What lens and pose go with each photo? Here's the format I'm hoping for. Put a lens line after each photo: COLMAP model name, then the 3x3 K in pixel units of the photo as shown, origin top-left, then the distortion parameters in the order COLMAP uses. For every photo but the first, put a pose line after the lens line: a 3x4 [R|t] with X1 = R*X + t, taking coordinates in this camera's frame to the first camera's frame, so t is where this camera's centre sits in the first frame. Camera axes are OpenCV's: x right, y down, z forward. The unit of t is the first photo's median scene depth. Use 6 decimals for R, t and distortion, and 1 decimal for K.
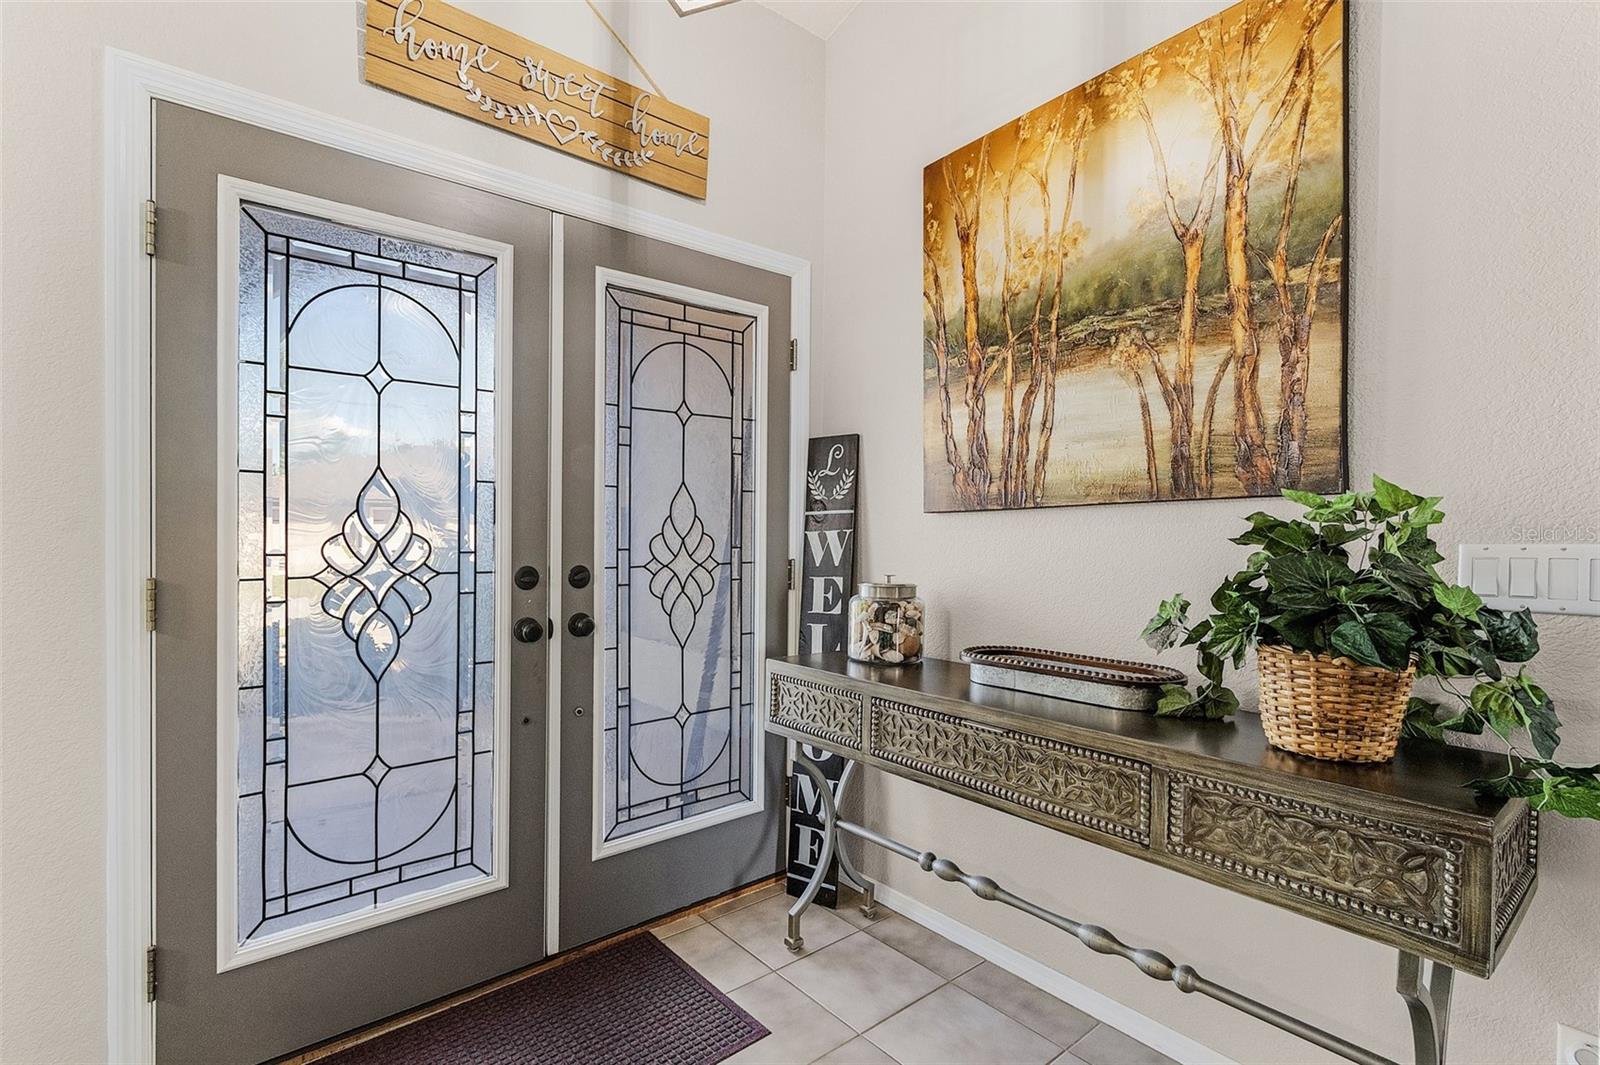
lens RADIAL K [[738.6, 0, 786.2], [0, 738.6, 554.8], [0, 0, 1]] dist [-0.008005, 0.000616]
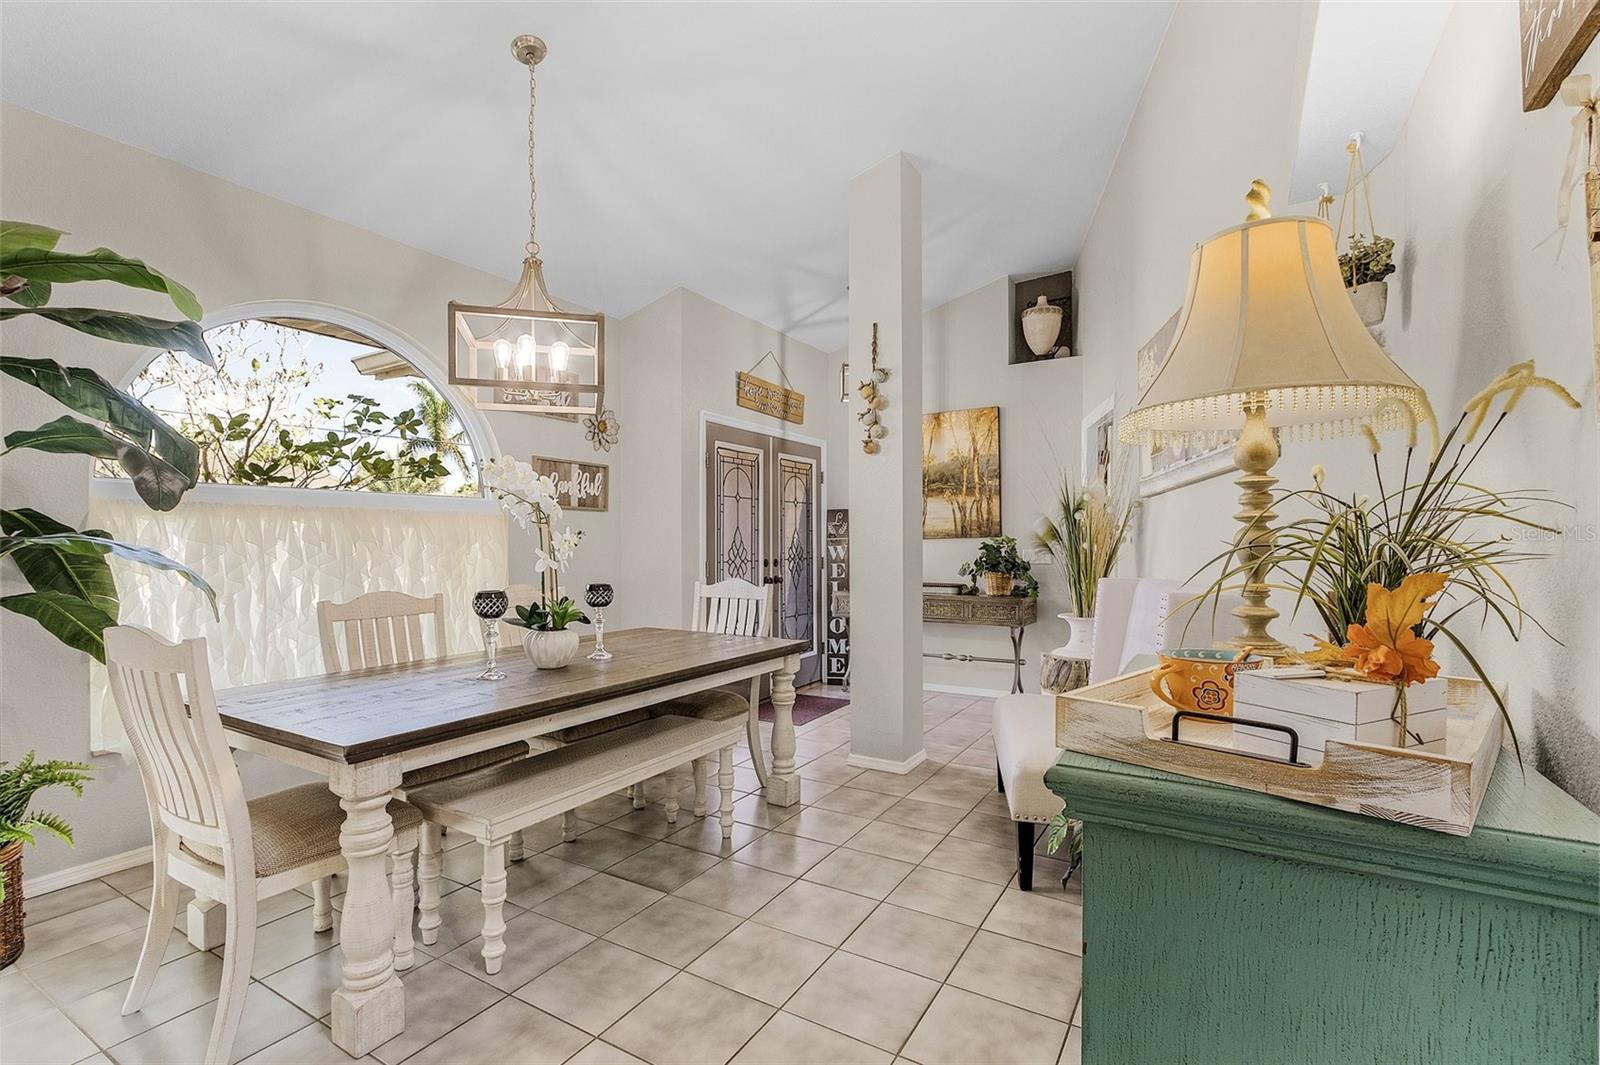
lens RADIAL K [[738.6, 0, 796.6], [0, 738.6, 535.8], [0, 0, 1]] dist [-0.008005, 0.000616]
pose [[0.936859, 0.000612, 0.349706, -1.382431], [0.012543, 0.999296, -0.035350, 0.031737], [-0.349482, 0.037504, 0.936192, -1.943294]]
